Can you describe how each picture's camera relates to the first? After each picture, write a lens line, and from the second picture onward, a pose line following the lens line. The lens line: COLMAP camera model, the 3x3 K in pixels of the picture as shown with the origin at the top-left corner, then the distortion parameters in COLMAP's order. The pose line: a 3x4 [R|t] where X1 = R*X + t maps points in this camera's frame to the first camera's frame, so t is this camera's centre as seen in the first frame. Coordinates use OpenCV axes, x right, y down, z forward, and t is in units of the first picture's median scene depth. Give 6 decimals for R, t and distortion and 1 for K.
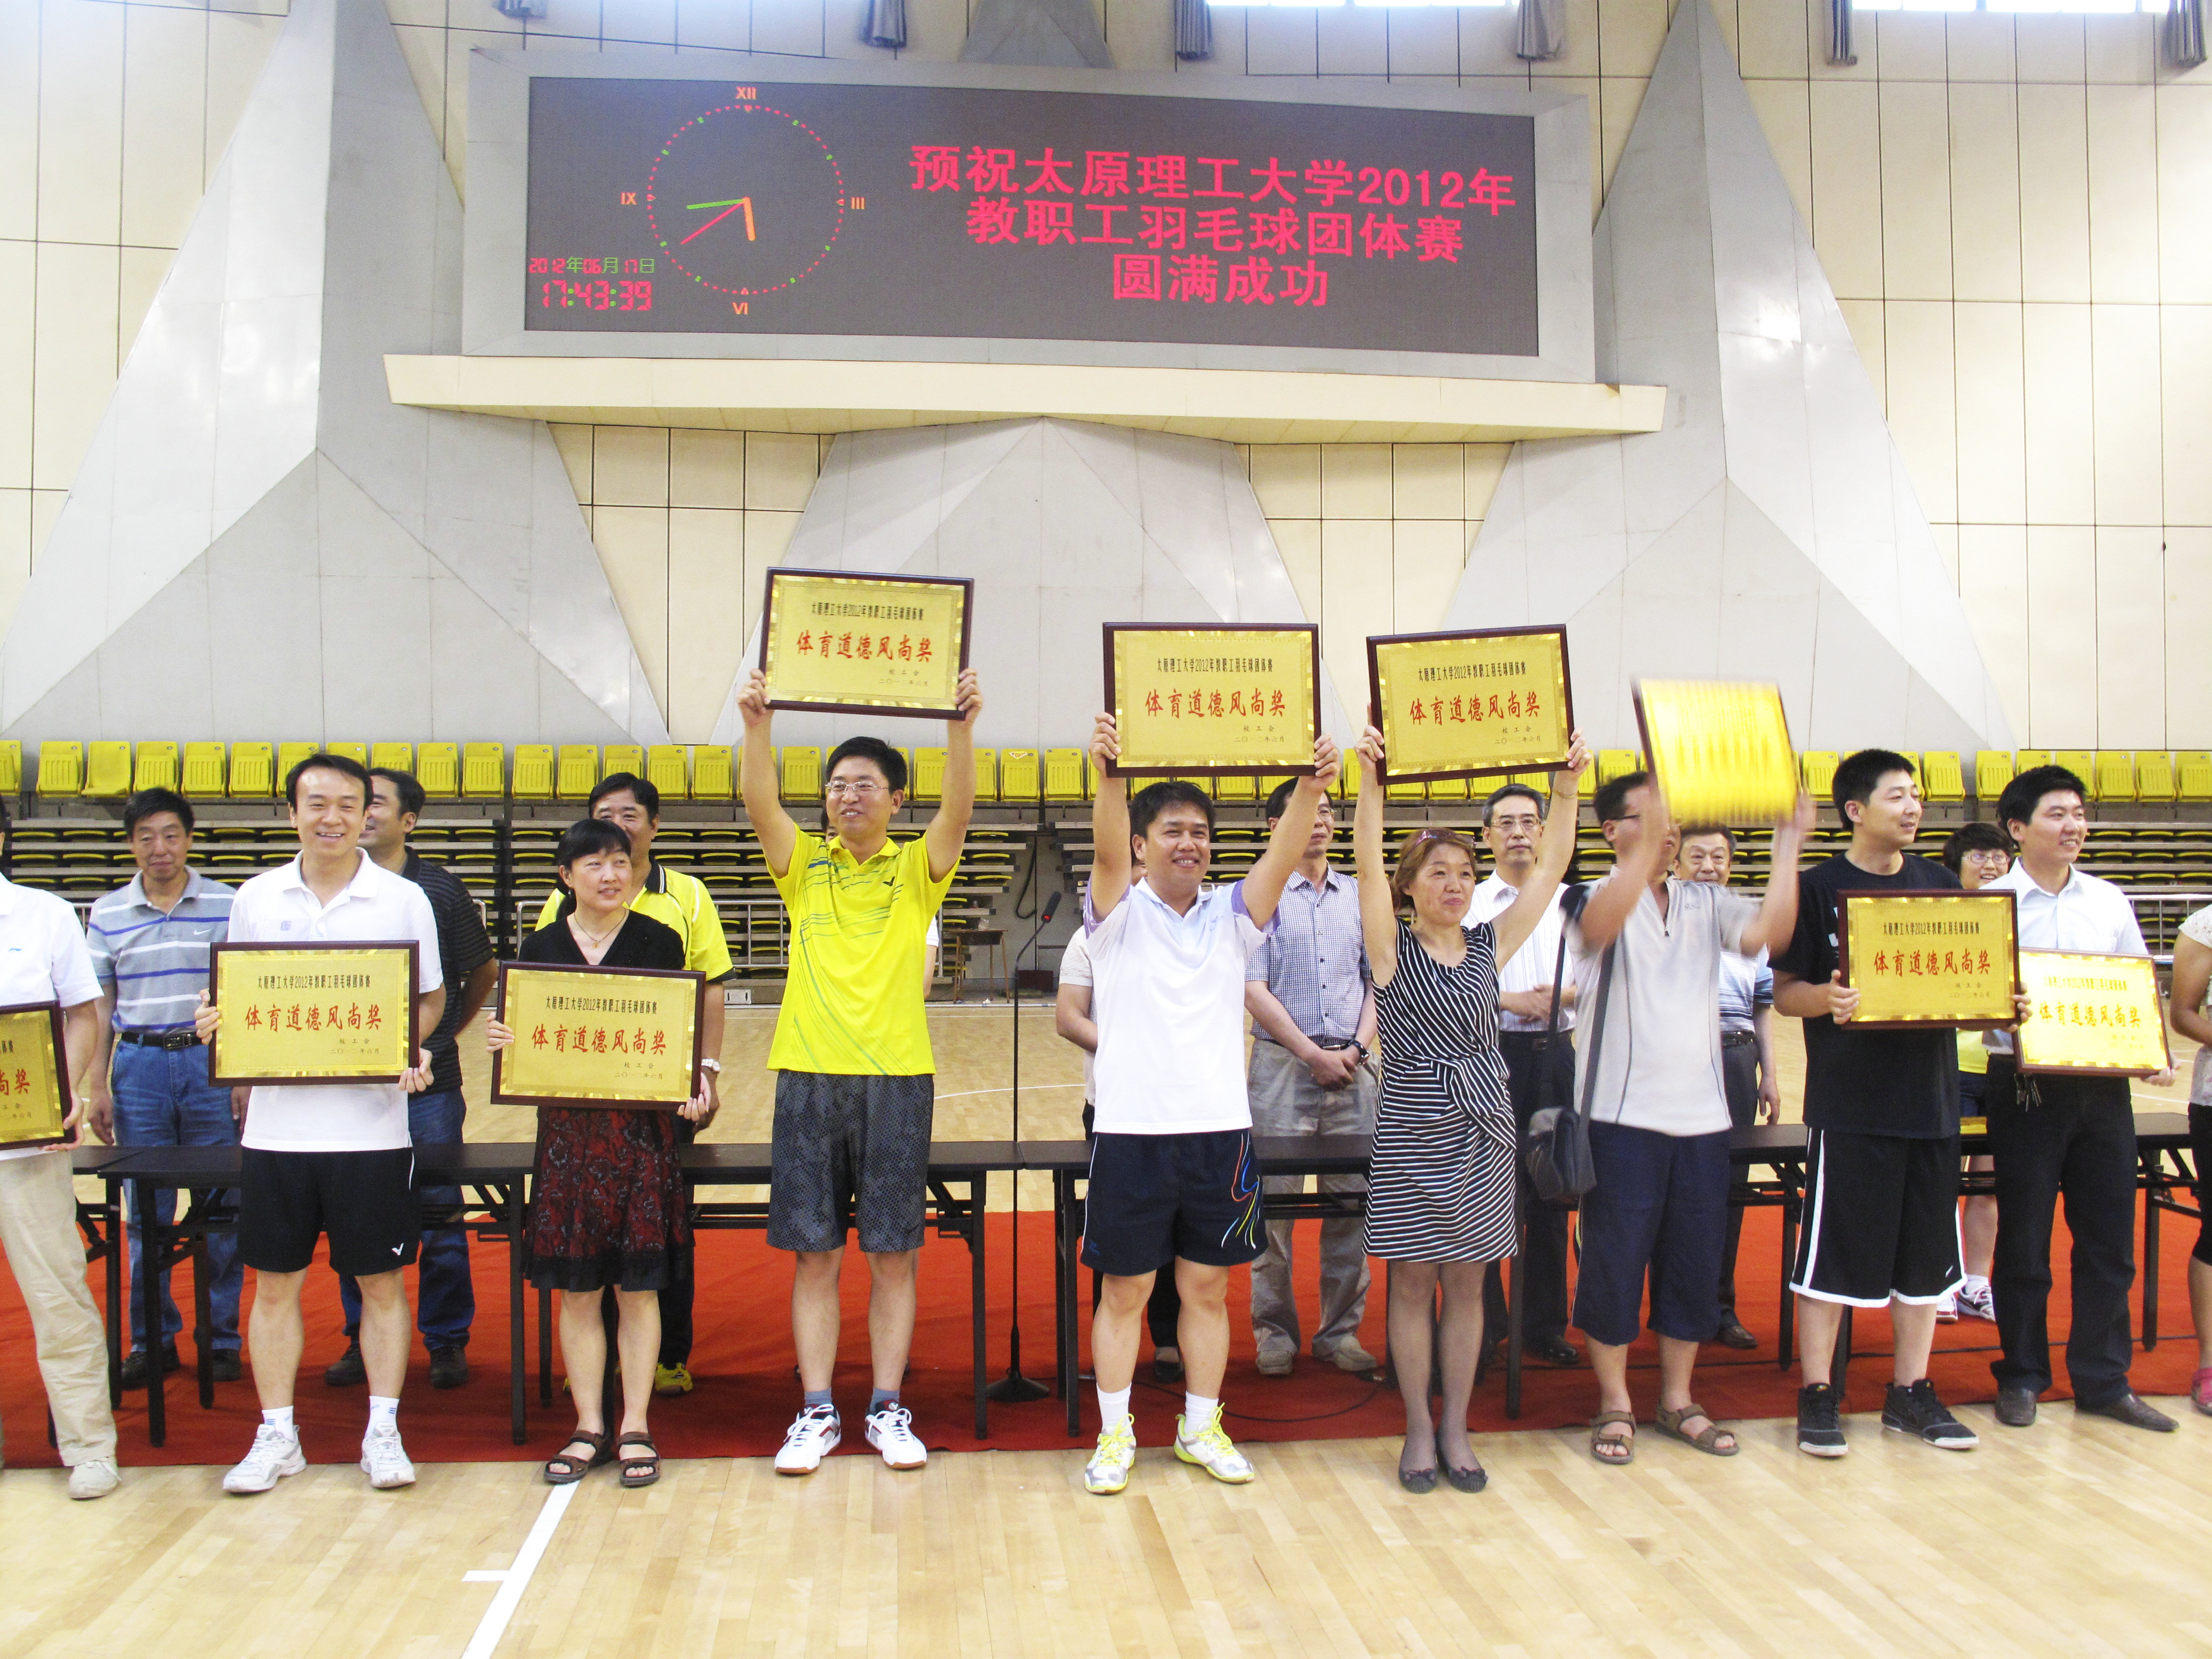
lens RADIAL K [[1867.1, 0, 1094.0], [0, 1867.1, 865.8], [0, 0, 1]] dist [-0.144360, 0.105084]
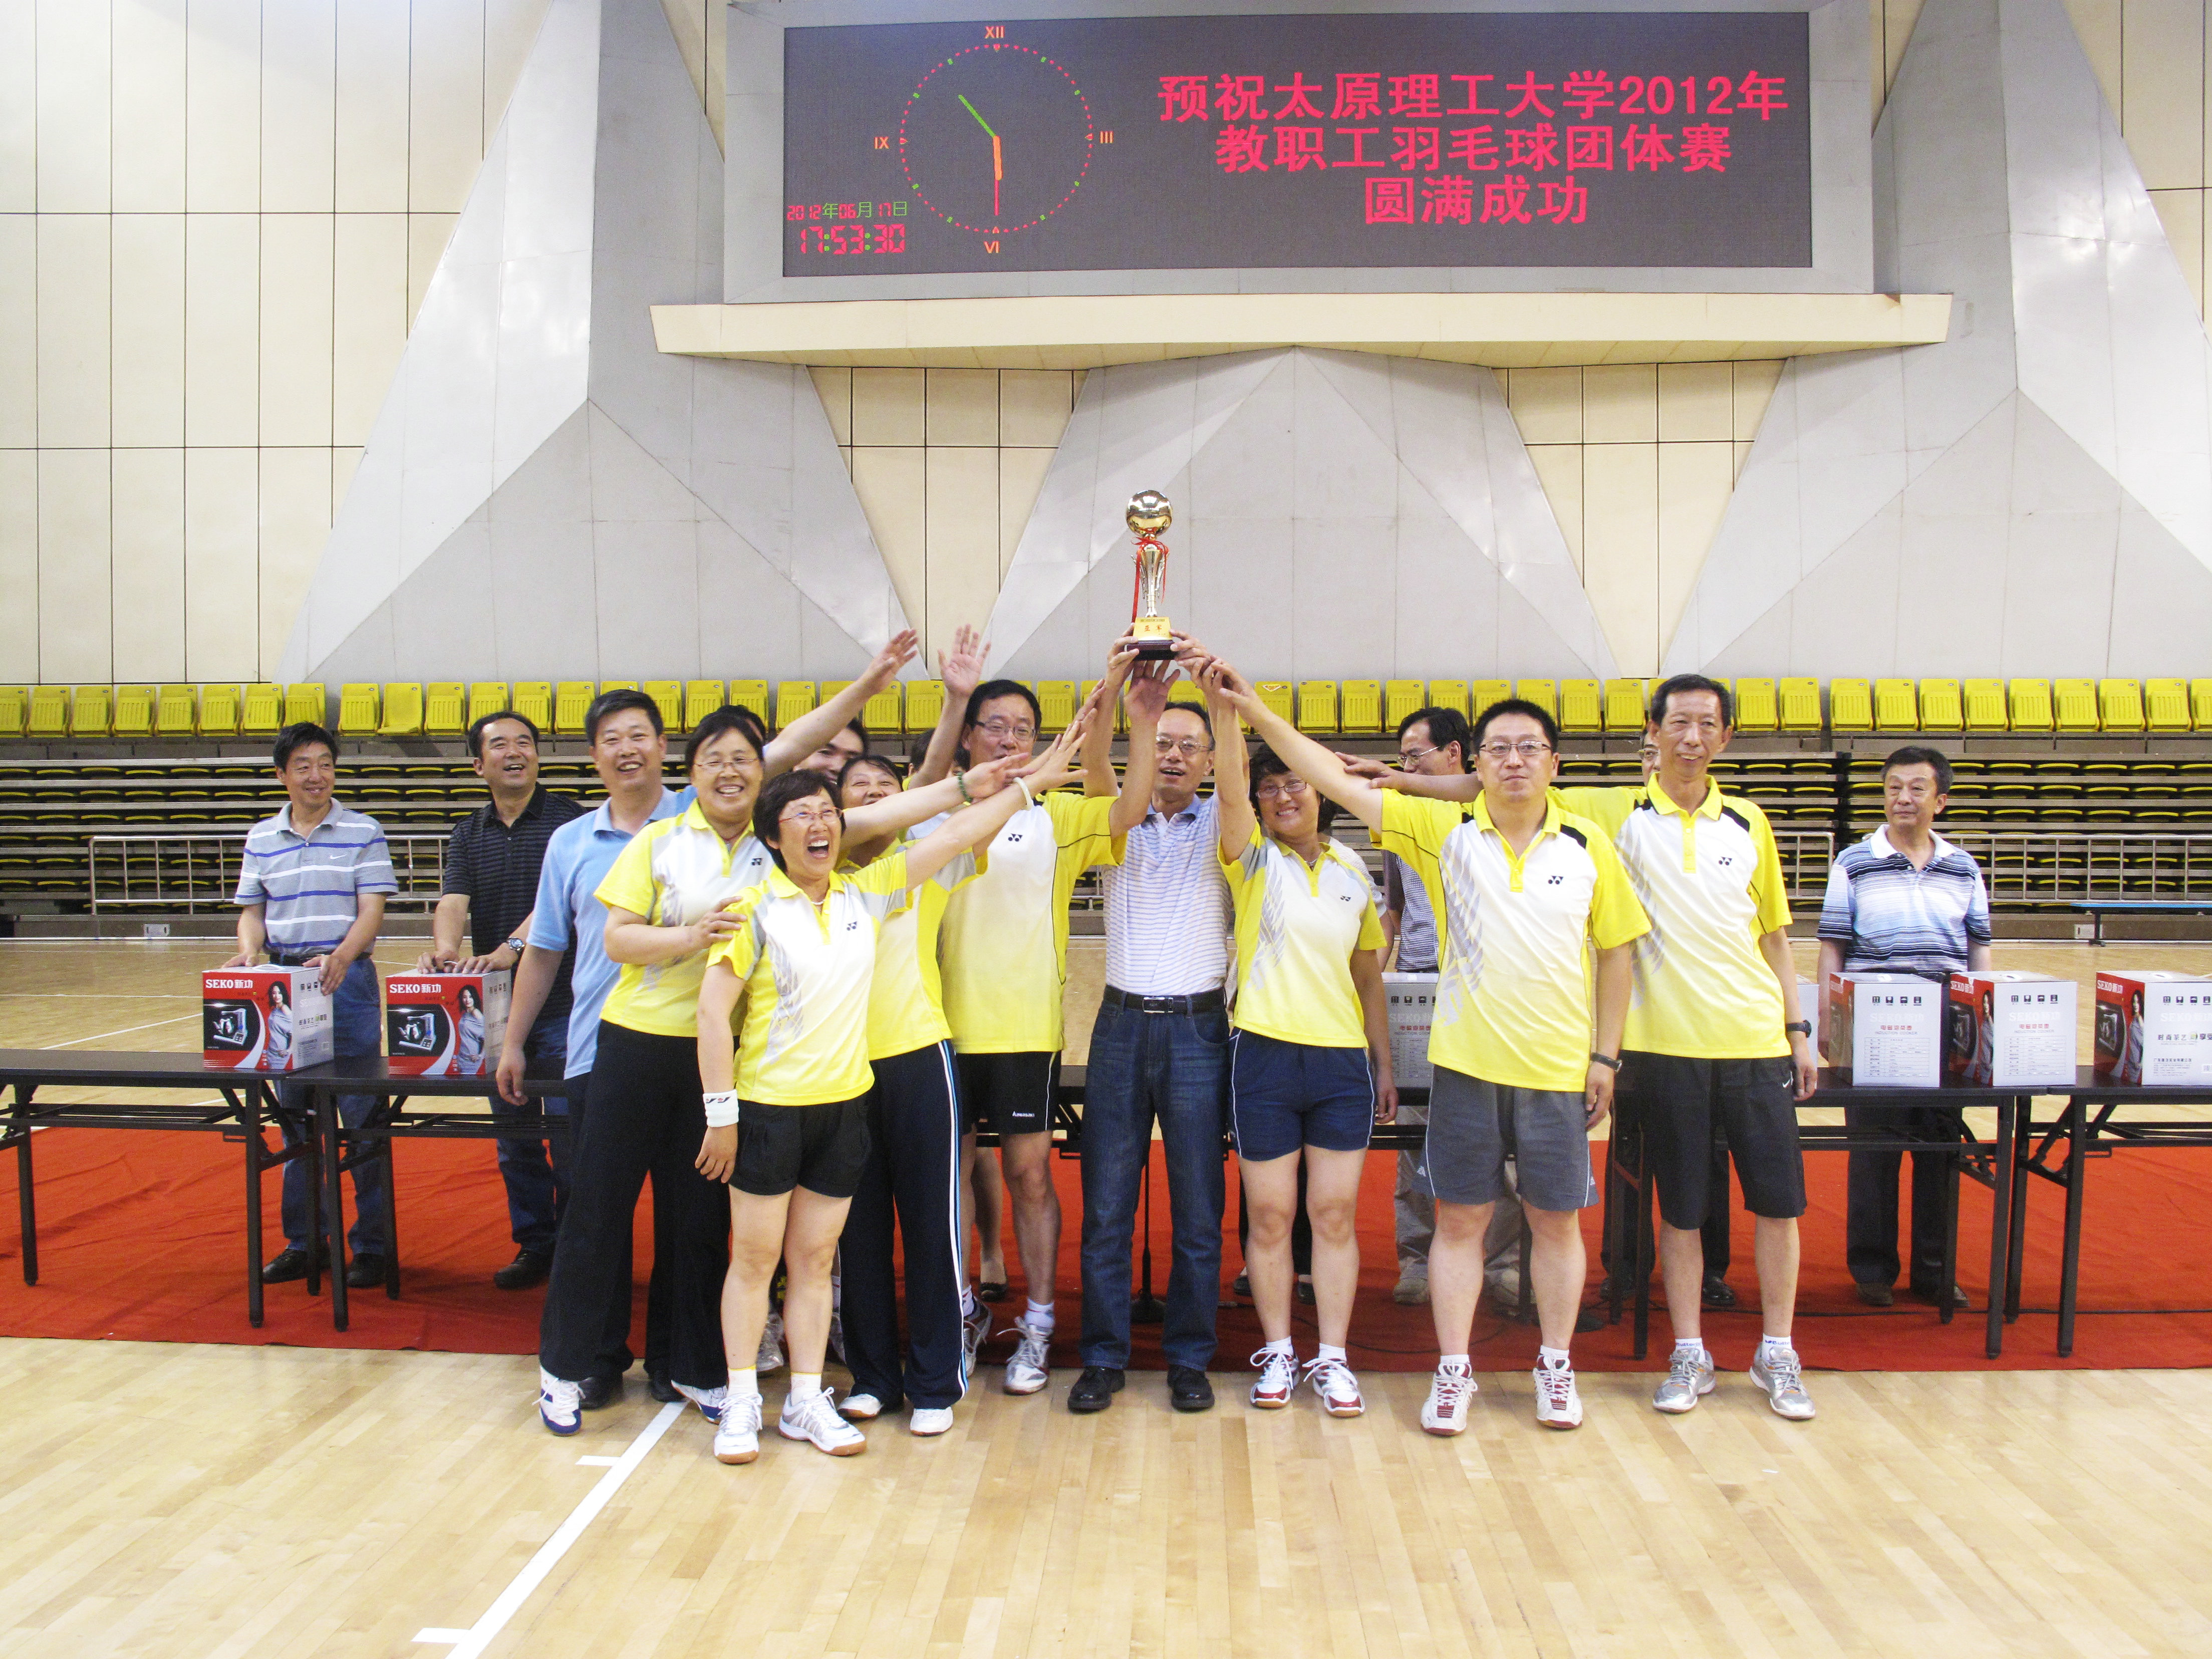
lens RADIAL K [[1867.1, 0, 1088.3], [0, 1867.1, 863.0], [0, 0, 1]] dist [-0.144360, 0.105084]
pose [[0.987256, 0.005113, -0.159056, 0.021968], [0.000239, 0.999435, 0.033615, 0.000766], [0.159138, -0.033224, 0.986697, -0.000755]]
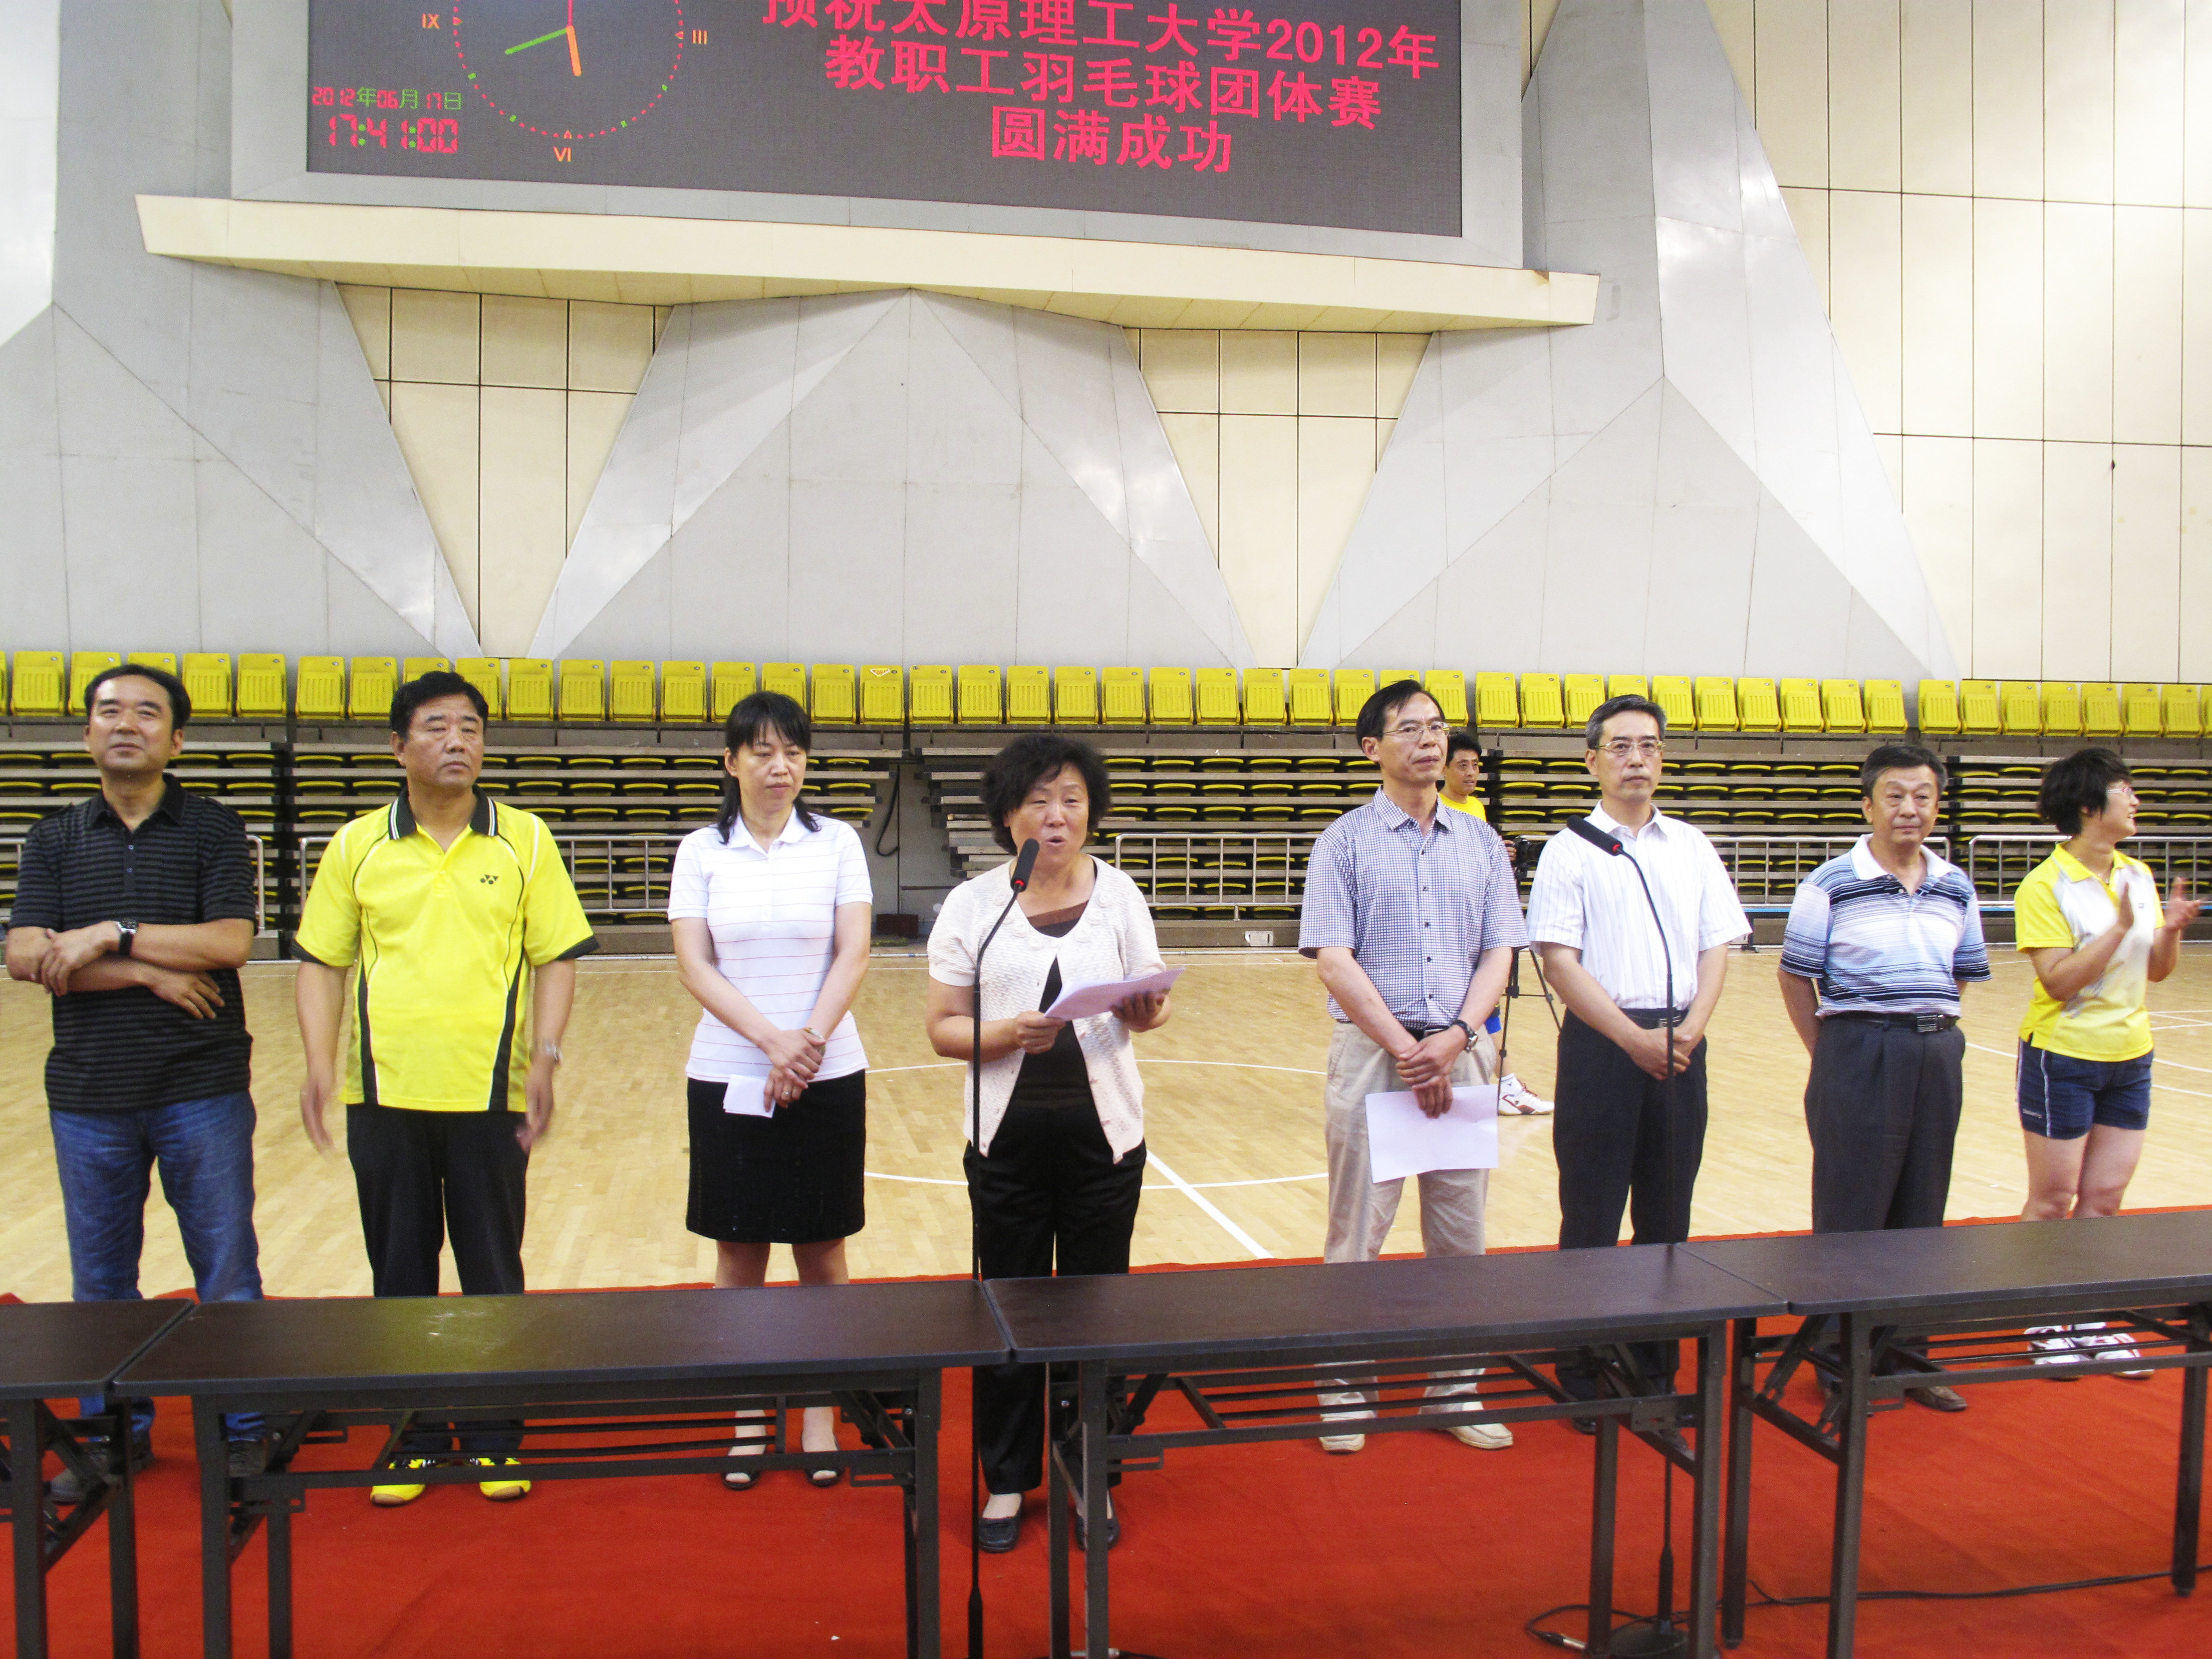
lens RADIAL K [[1867.1, 0, 1111.2], [0, 1867.1, 871.7], [0, 0, 1]] dist [-0.144360, 0.105084]
pose [[0.995841, 0.000738, 0.091108, -0.012023], [-0.004266, 0.999249, 0.038525, 0.000827], [-0.091011, -0.038753, 0.995096, 0.109303]]
